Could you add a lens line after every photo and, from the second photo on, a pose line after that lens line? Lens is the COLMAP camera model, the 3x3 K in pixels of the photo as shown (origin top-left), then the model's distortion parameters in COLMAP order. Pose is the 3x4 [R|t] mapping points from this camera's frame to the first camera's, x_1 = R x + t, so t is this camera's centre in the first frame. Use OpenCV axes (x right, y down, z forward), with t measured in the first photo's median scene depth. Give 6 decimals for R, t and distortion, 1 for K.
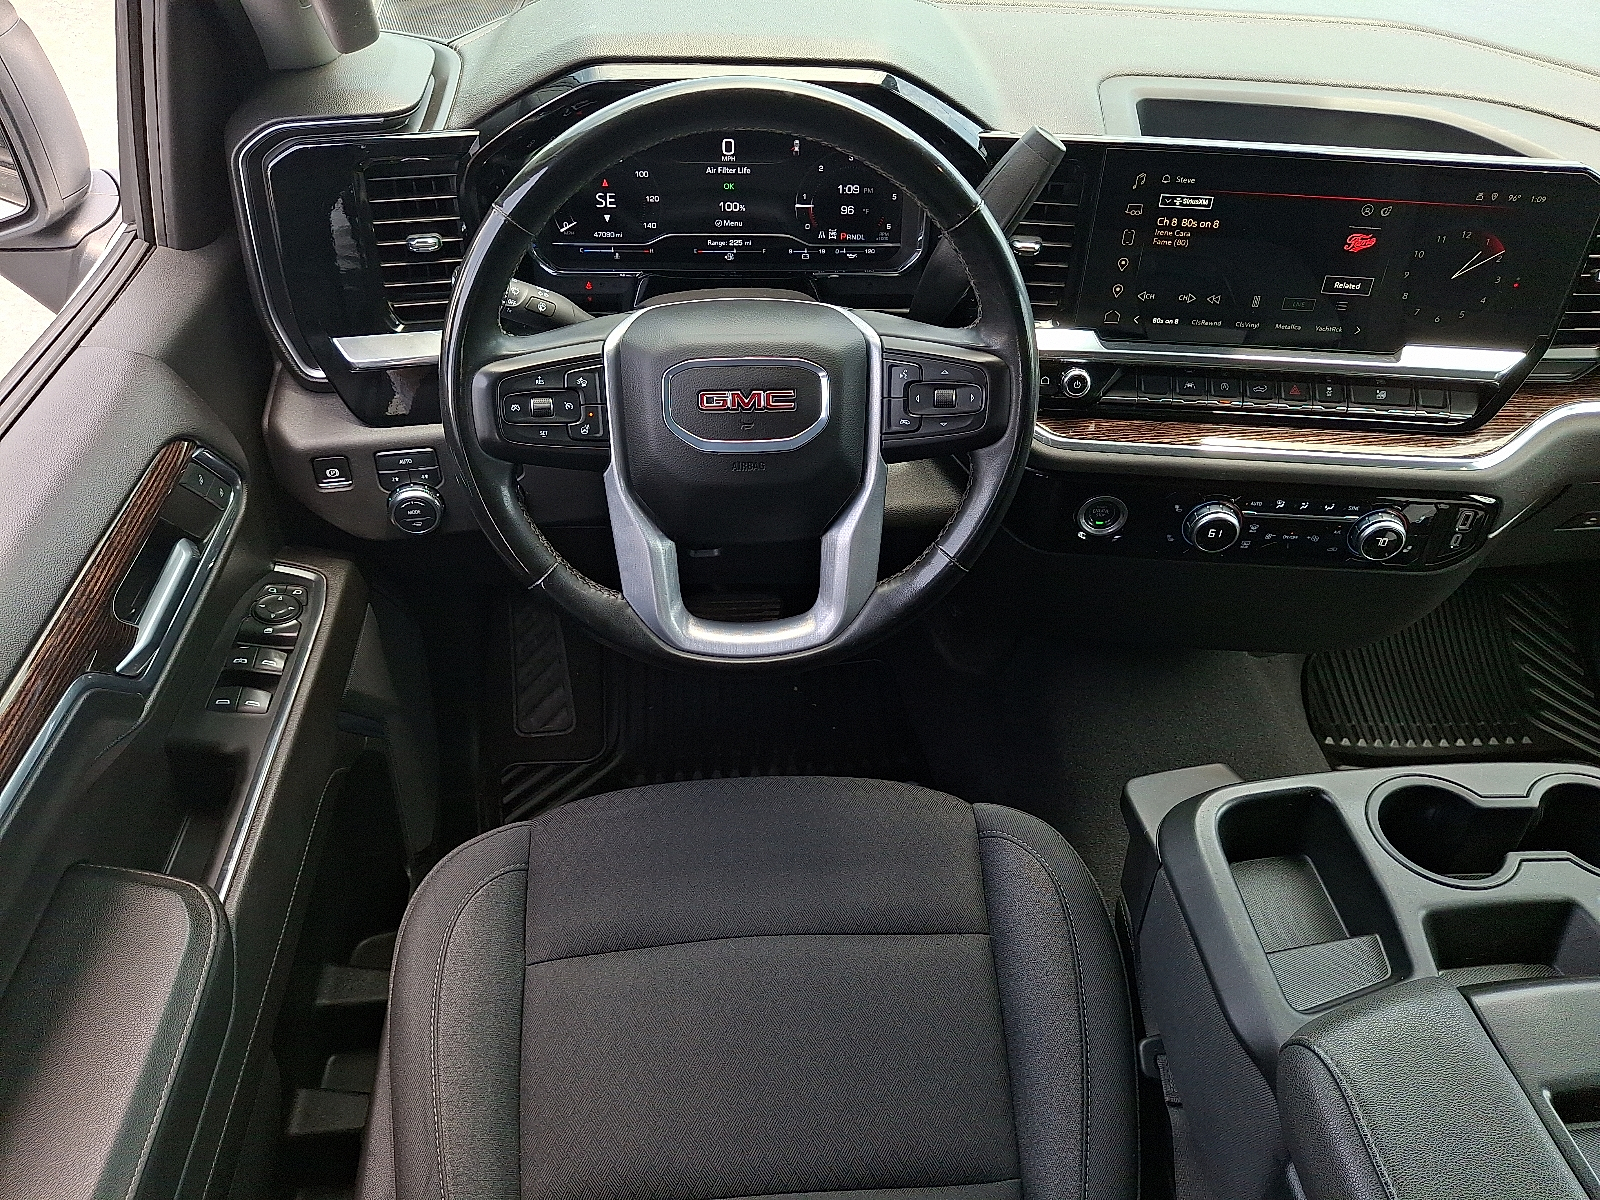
lens RADIAL K [[1190.5, 0, 800.0], [0, 1190.5, 600.0], [0, 0, 1]] dist [0.057391, -0.096036]
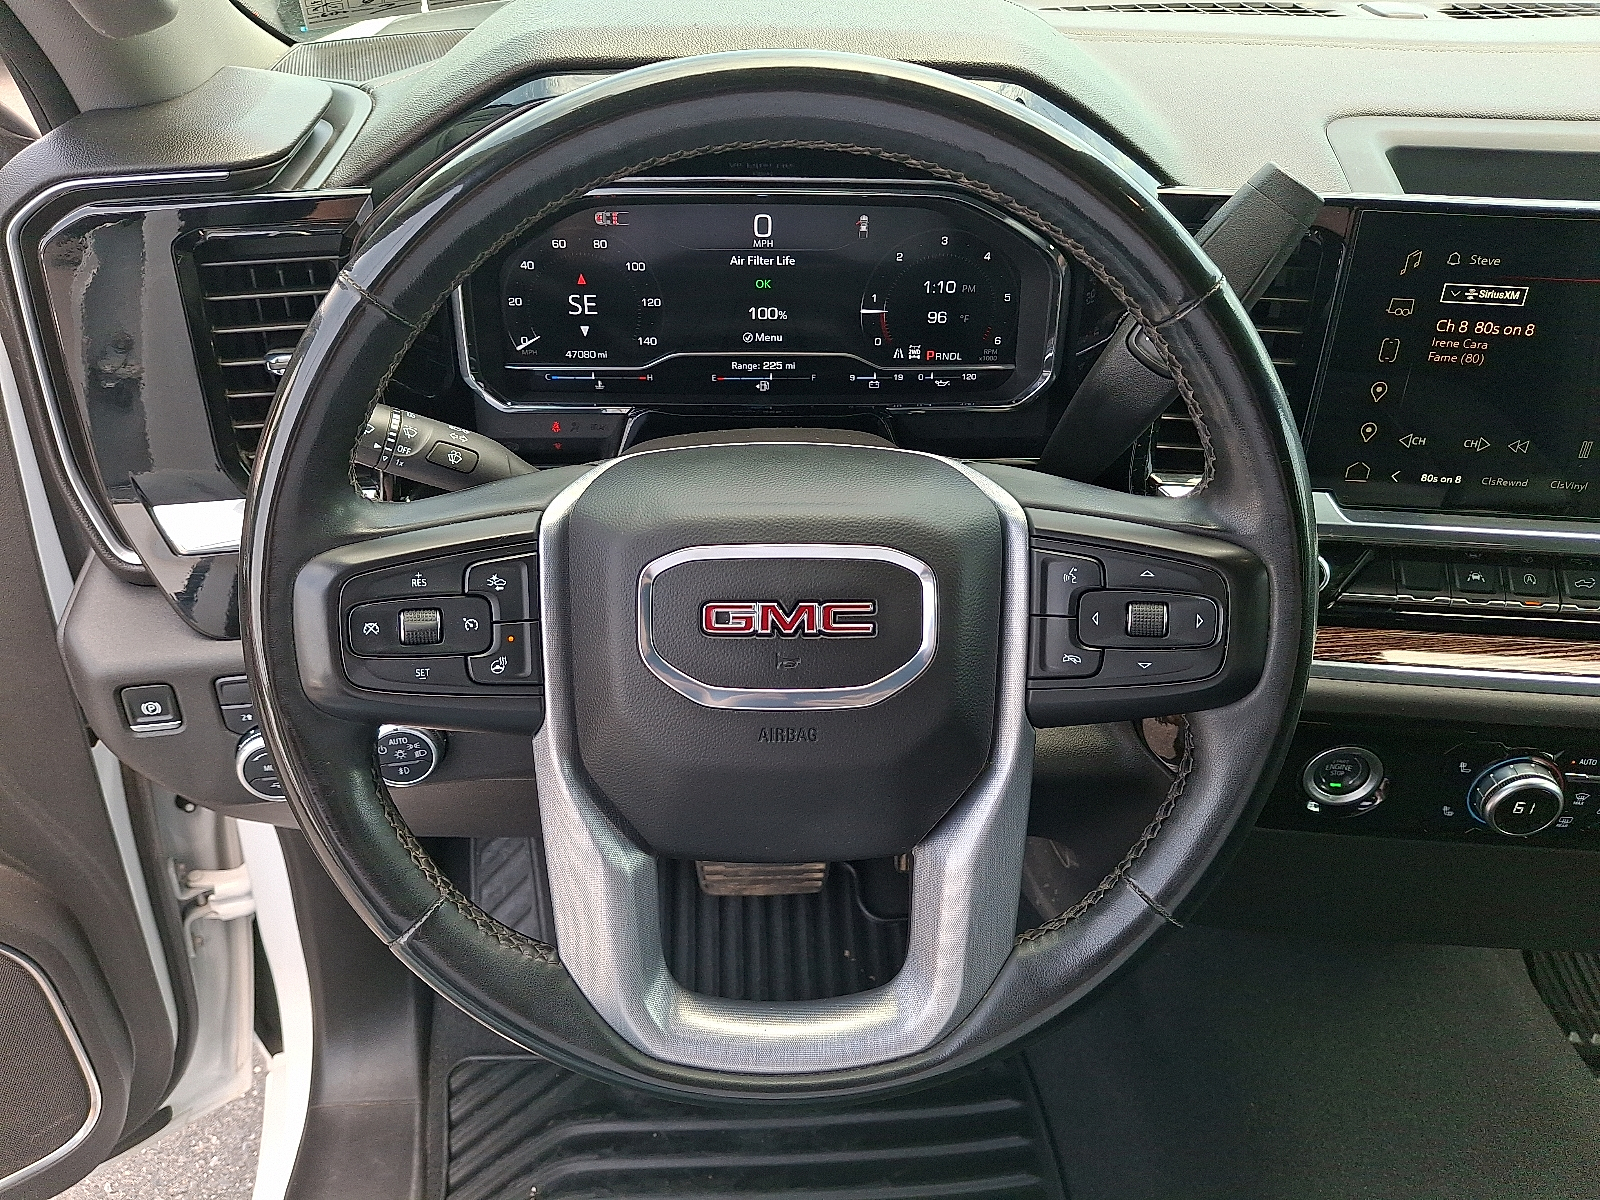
lens RADIAL K [[1190.5, 0, 800.0], [0, 1190.5, 600.0], [0, 0, 1]] dist [0.057391, -0.096036]
pose [[0.999405, 0.004959, -0.034136, -0.015420], [-0.009181, 0.992157, -0.124657, -0.089178], [0.033250, 0.124896, 0.991613, 0.375873]]
